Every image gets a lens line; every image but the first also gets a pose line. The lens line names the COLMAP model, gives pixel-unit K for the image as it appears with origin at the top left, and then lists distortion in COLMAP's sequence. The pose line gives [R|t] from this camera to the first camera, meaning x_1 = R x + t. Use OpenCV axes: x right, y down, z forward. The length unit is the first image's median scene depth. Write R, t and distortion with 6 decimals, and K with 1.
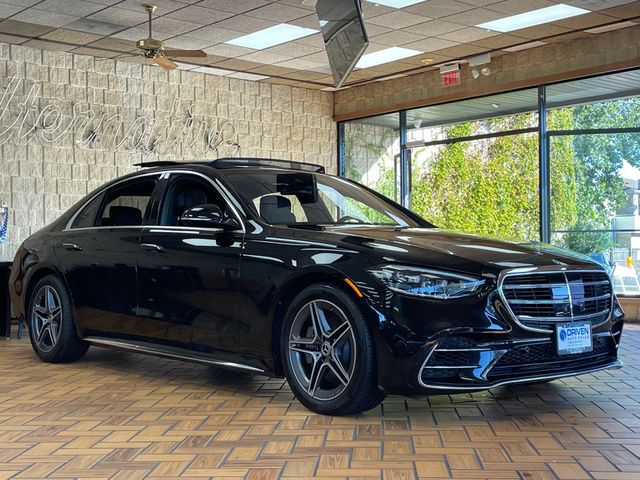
lens RADIAL K [[918.8, 0, 319.6], [0, 918.8, 241.7], [0, 0, 1]] dist [0.201690, 0.000000]
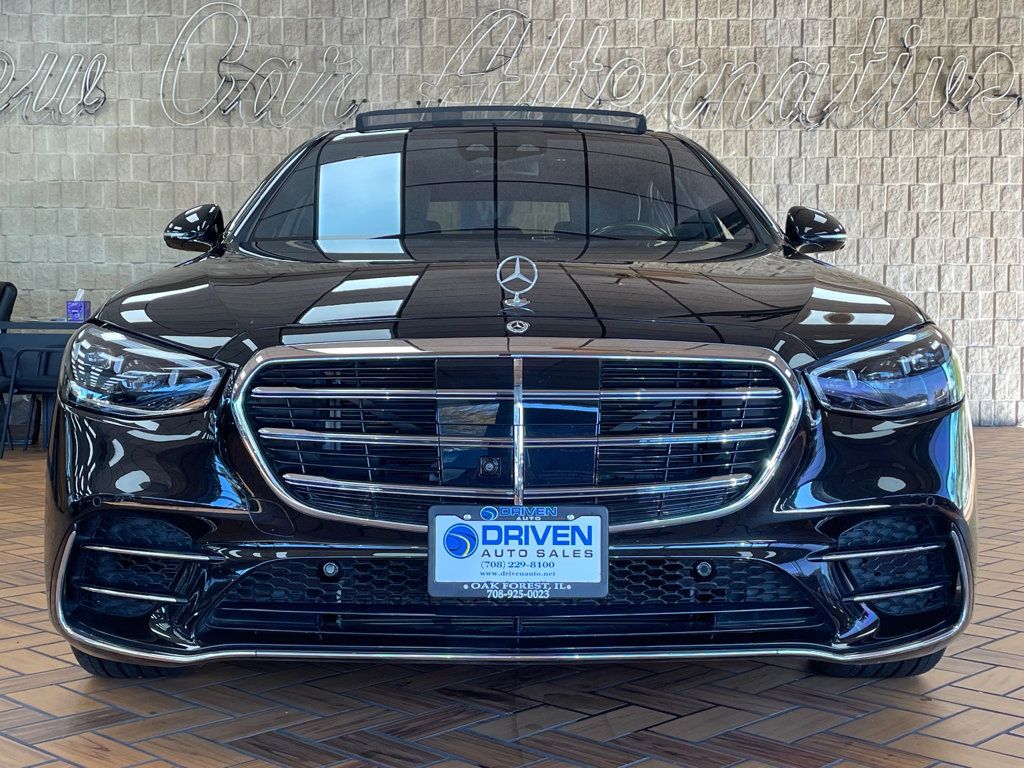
lens RADIAL K [[1444.8, 0, 516.1], [0, 1444.8, 378.2], [0, 0, 1]] dist [0.067426, 0.000000]
pose [[0.760558, 0.038425, -0.648132, 0.249226], [-0.003385, 0.998468, 0.055224, 0.004602], [0.649261, -0.039807, 0.759523, 0.247834]]
